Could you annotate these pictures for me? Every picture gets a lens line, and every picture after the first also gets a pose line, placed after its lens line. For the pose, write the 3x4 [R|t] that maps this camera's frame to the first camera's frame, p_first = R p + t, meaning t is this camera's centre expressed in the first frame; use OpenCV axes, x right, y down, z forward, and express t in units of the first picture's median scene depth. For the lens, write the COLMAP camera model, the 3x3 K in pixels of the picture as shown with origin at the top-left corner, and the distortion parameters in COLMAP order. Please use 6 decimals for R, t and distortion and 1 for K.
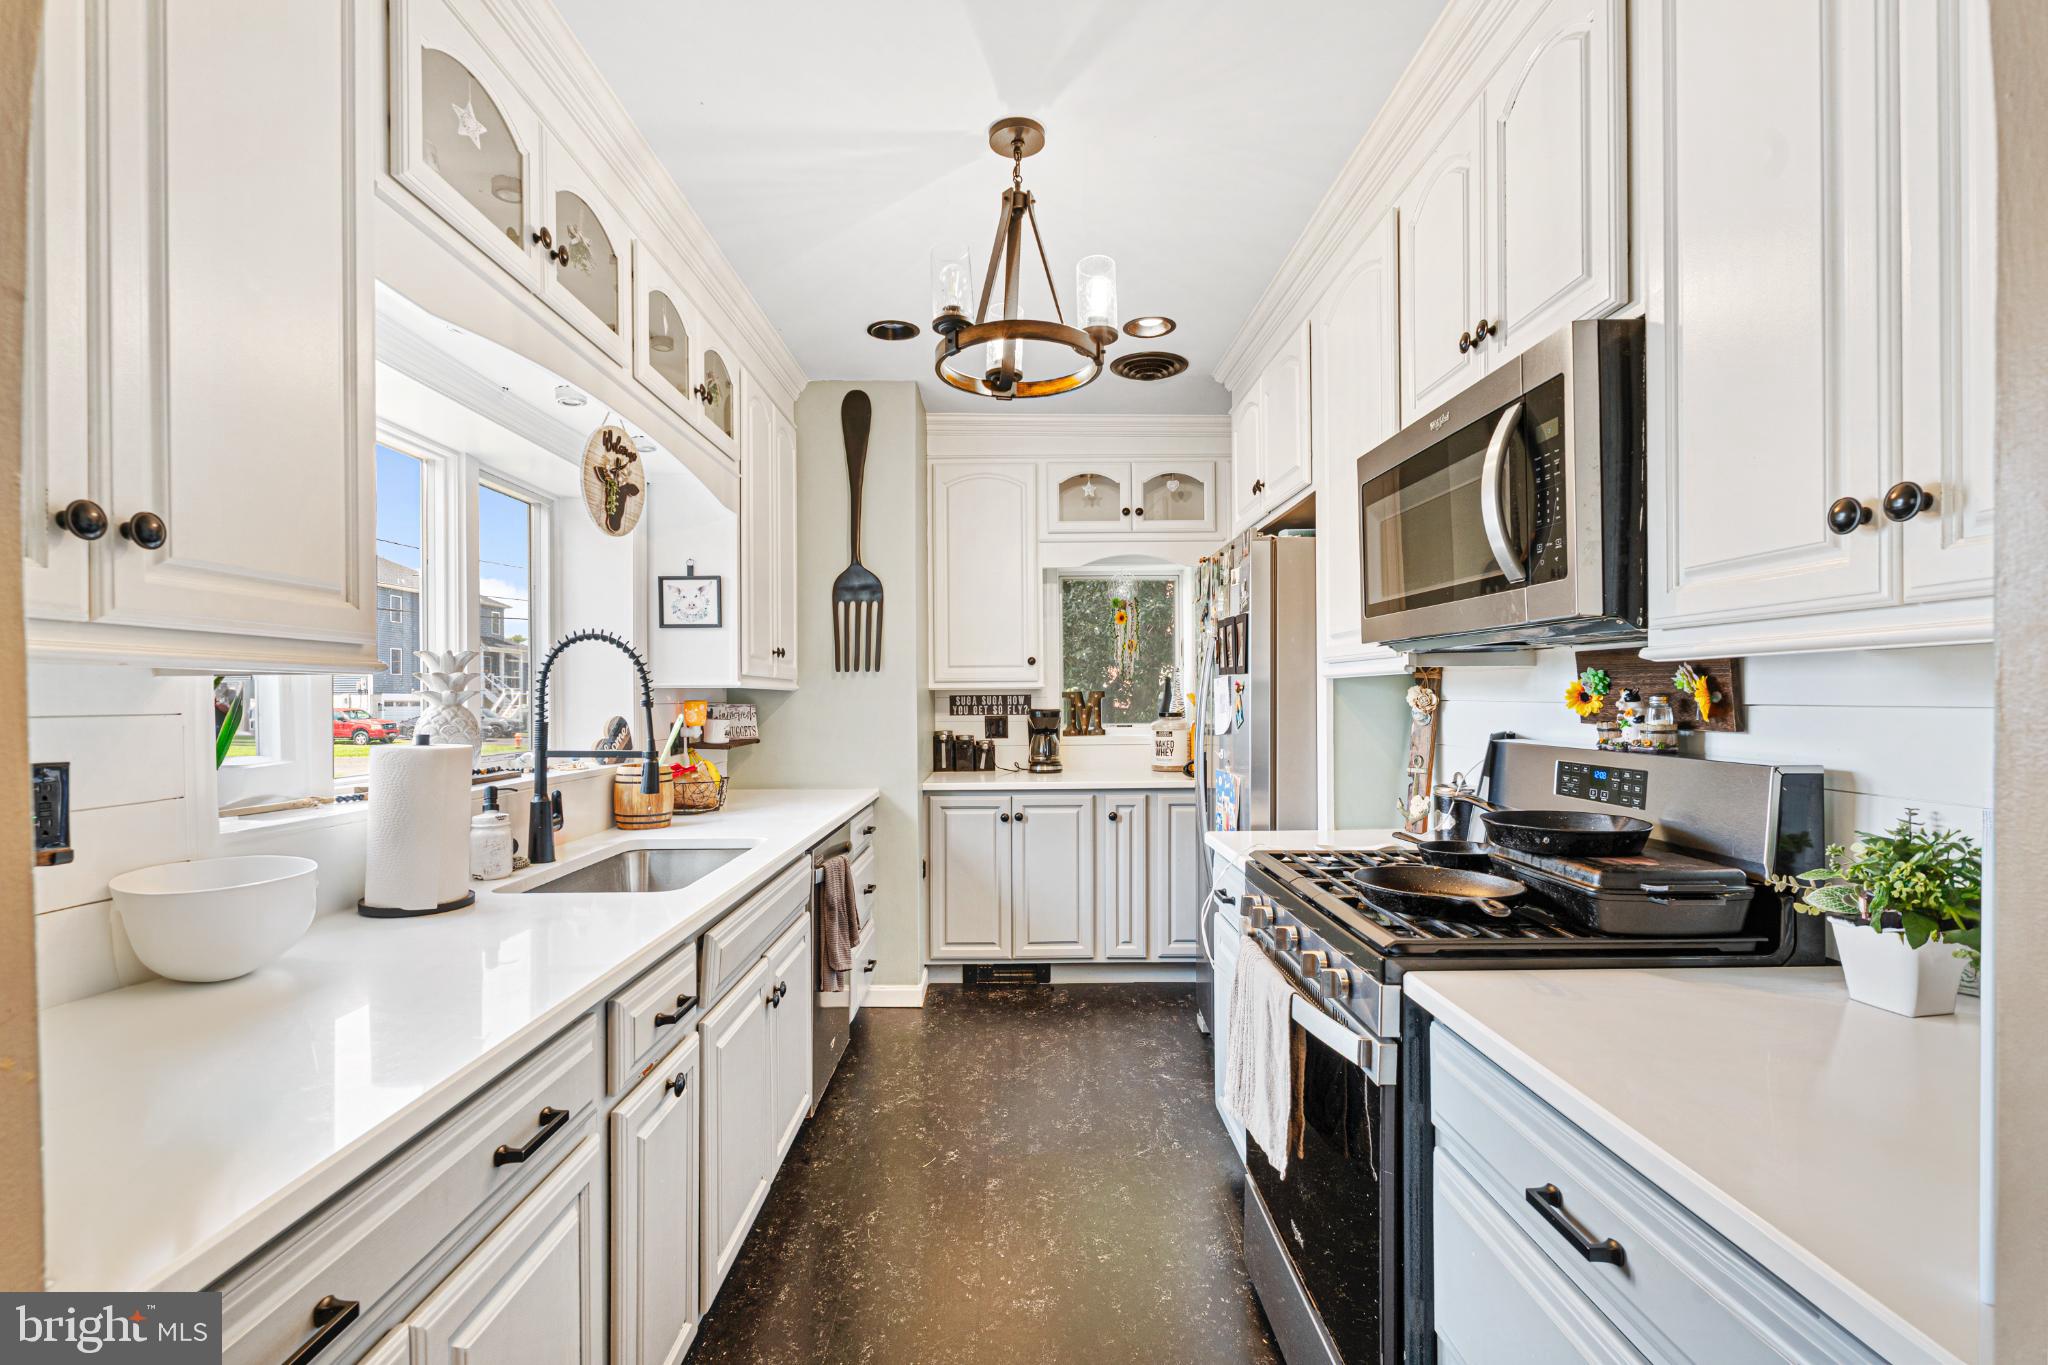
lens RADIAL K [[916.0, 0, 1024.5], [0, 916.0, 699.5], [0, 0, 1]] dist [-0.000067, 0.000059]
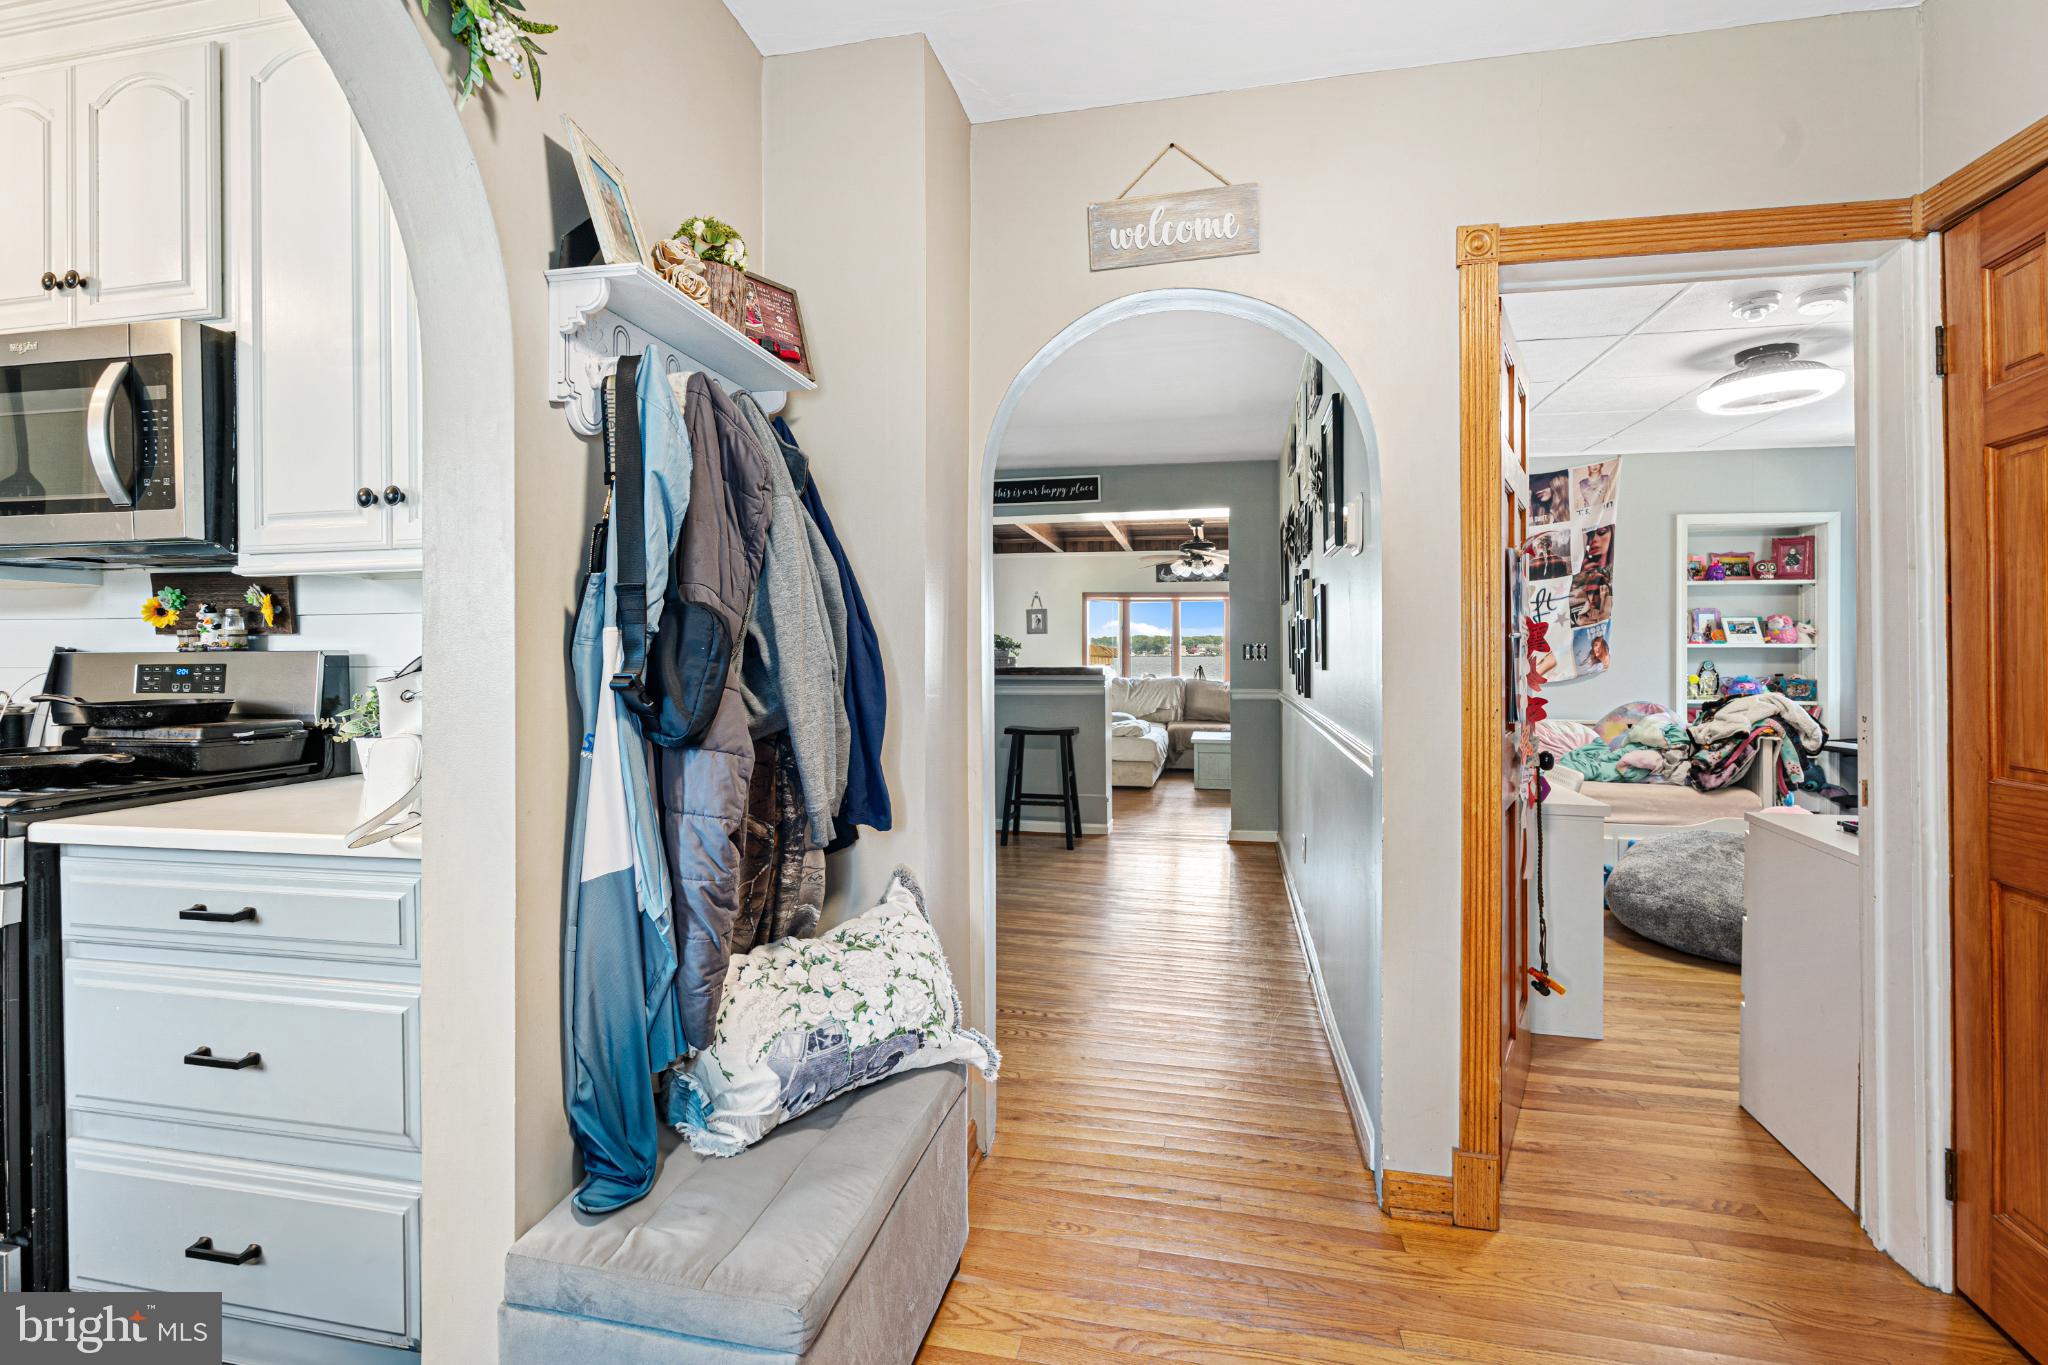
lens RADIAL K [[940.3, 0, 1003.7], [0, 940.3, 653.6], [0, 0, 1]] dist [-0.004341, -0.000862]
pose [[0.222060, 0.004062, 0.975024, -0.439098], [0.007871, 0.999951, -0.005959, 0.089795], [-0.975001, 0.008998, 0.222017, -0.446248]]
